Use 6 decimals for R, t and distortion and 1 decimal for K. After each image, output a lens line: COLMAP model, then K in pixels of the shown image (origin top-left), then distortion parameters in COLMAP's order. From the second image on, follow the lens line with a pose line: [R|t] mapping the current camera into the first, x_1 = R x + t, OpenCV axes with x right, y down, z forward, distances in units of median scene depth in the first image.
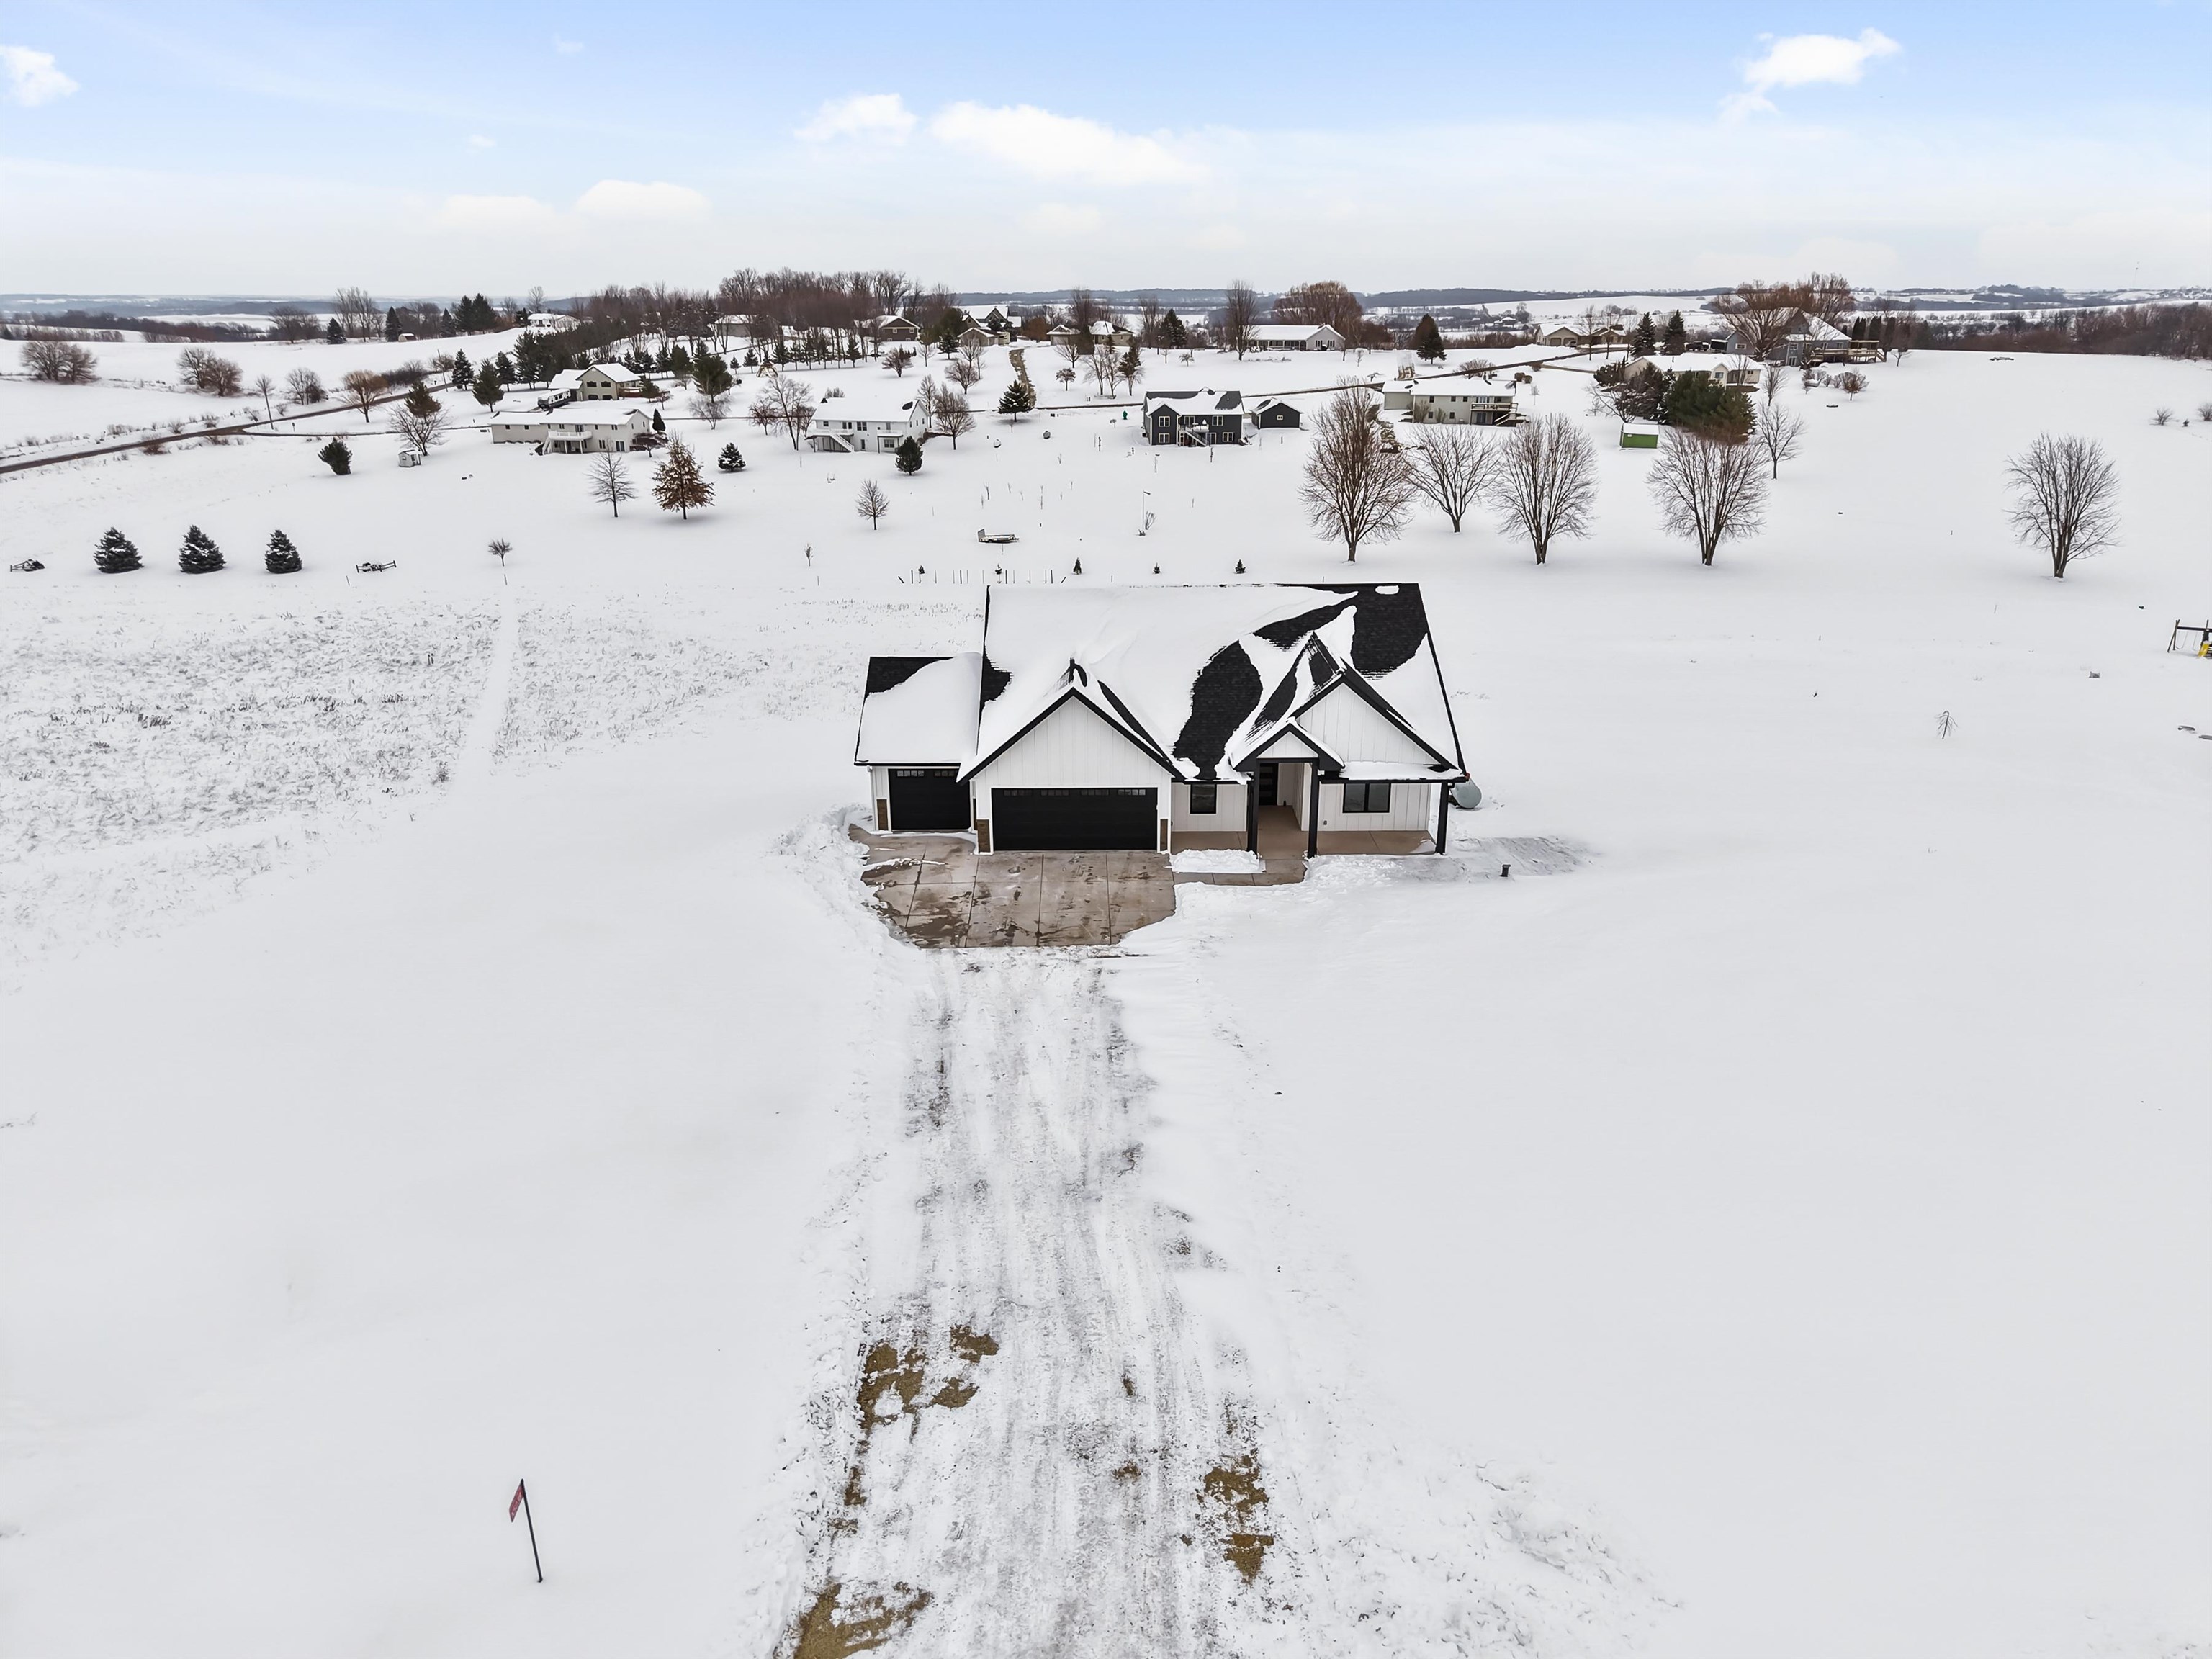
lens RADIAL K [[1477.3, 0, 1113.2], [0, 1477.3, 831.6], [0, 0, 1]] dist [0.029138, -0.035843]
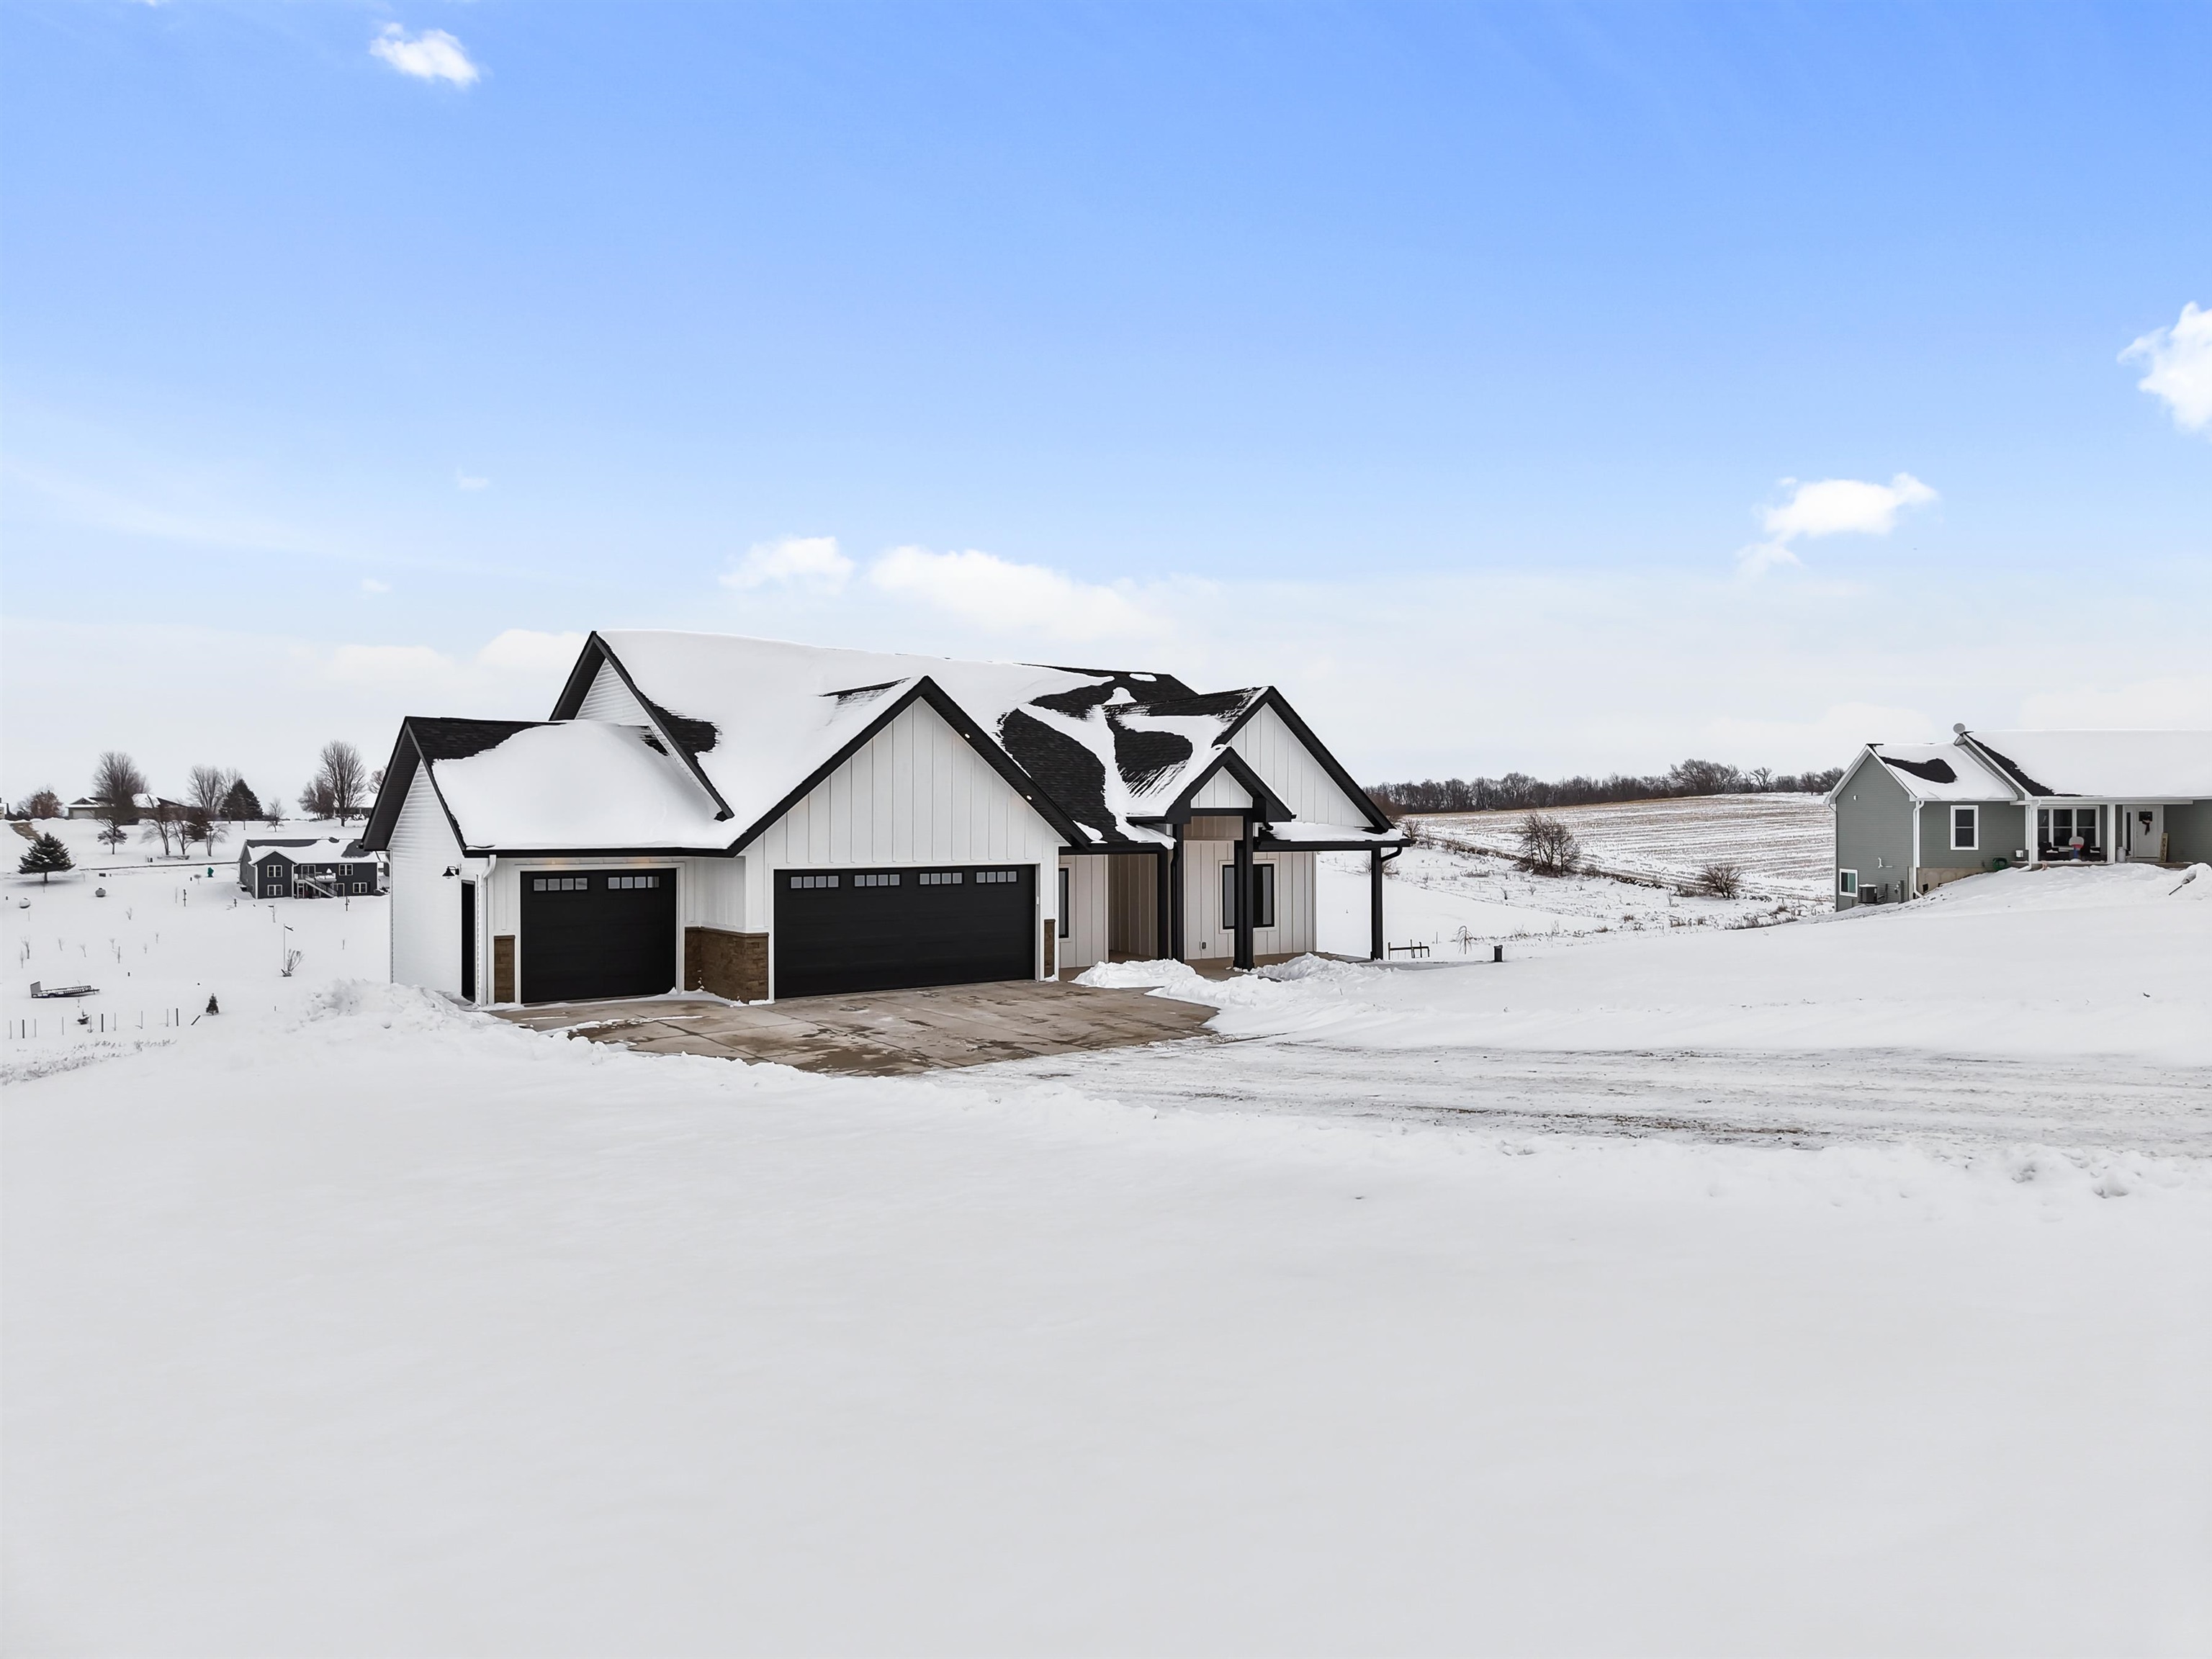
lens RADIAL K [[1477.3, 0, 1113.2], [0, 1477.3, 831.6], [0, 0, 1]] dist [0.029138, -0.035843]
pose [[0.823793, -0.004023, 0.566876, -0.252439], [0.193444, 0.941948, -0.274433, 0.113241], [-0.532863, 0.335735, 0.776749, 0.455792]]
